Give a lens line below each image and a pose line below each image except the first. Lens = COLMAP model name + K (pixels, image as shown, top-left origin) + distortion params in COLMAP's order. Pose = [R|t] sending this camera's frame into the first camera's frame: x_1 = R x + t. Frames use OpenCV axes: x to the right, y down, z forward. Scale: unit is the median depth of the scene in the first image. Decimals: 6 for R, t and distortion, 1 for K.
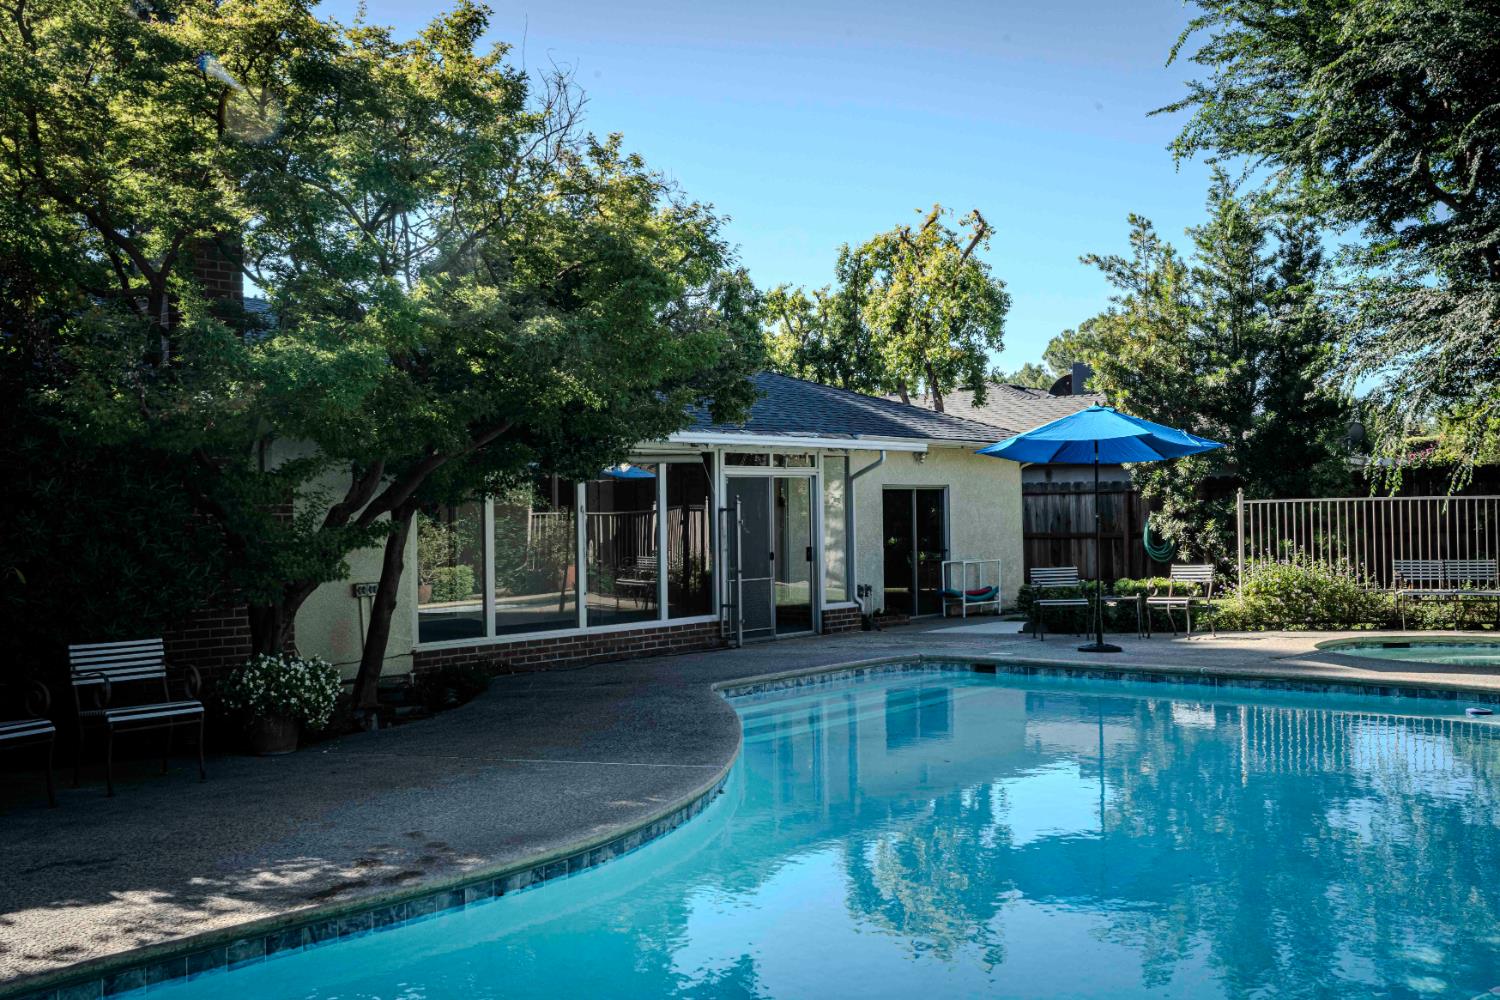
lens RADIAL K [[1439.0, 0, 750.0], [0, 1439.0, 500.0], [0, 0, 1]] dist [0.001427, 0.005545]
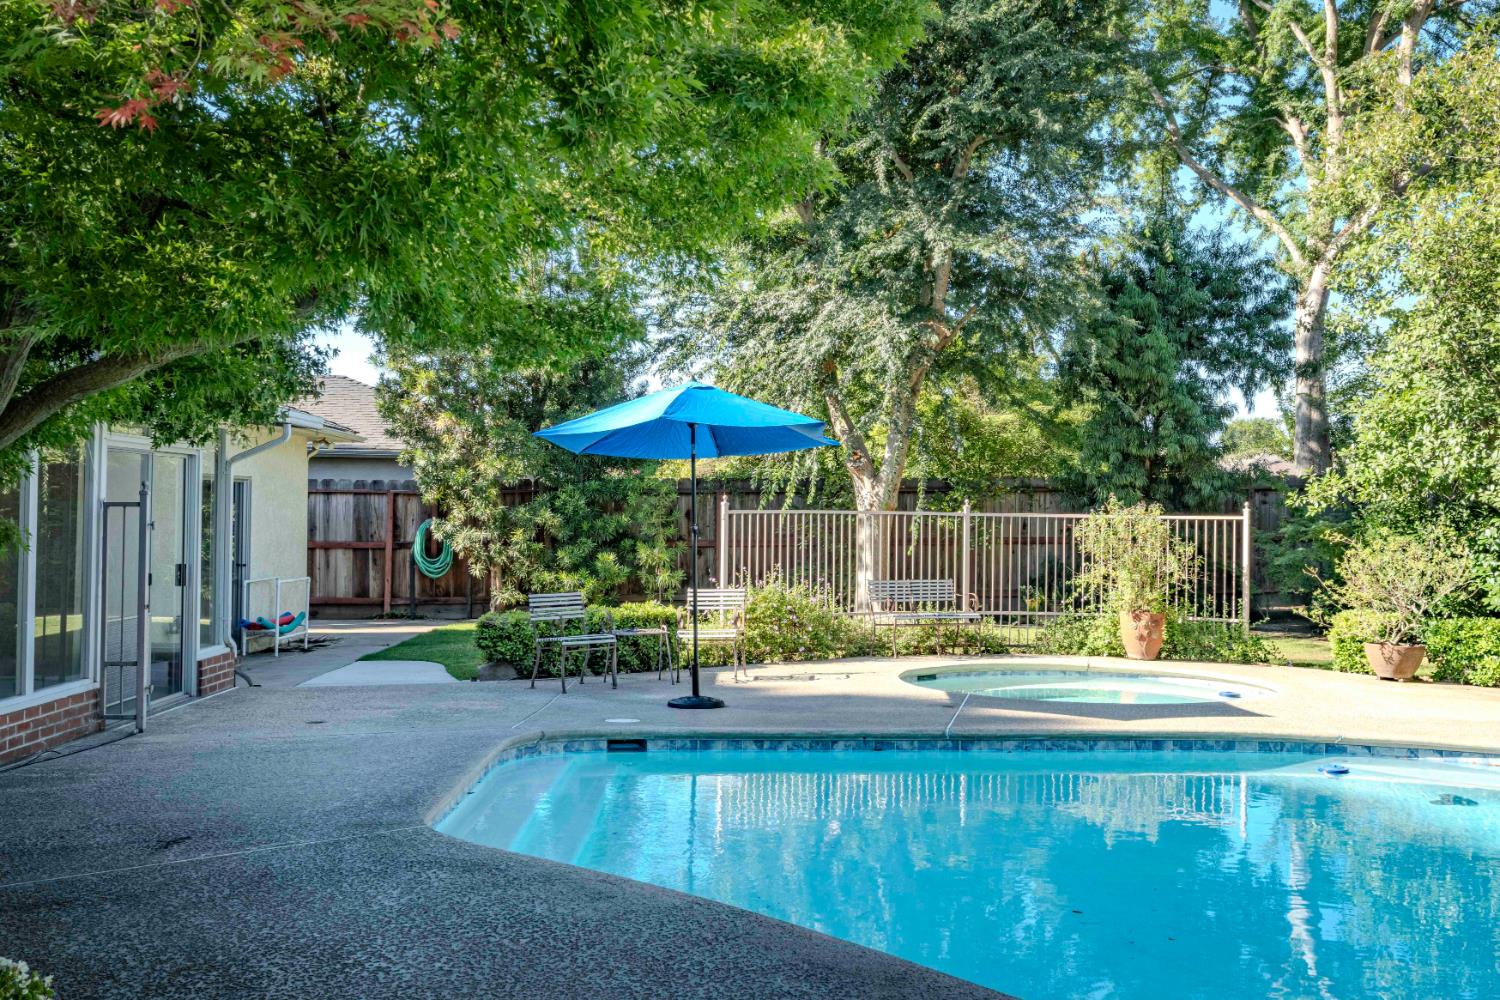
lens RADIAL K [[1462.5, 0, 750.0], [0, 1462.5, 500.0], [0, 0, 1]] dist [-0.001130, -0.004518]
pose [[0.756953, 0.030951, 0.652735, -0.204830], [-0.029325, 0.999480, -0.013385, 0.005367], [-0.652810, -0.009009, 0.757468, 0.344703]]
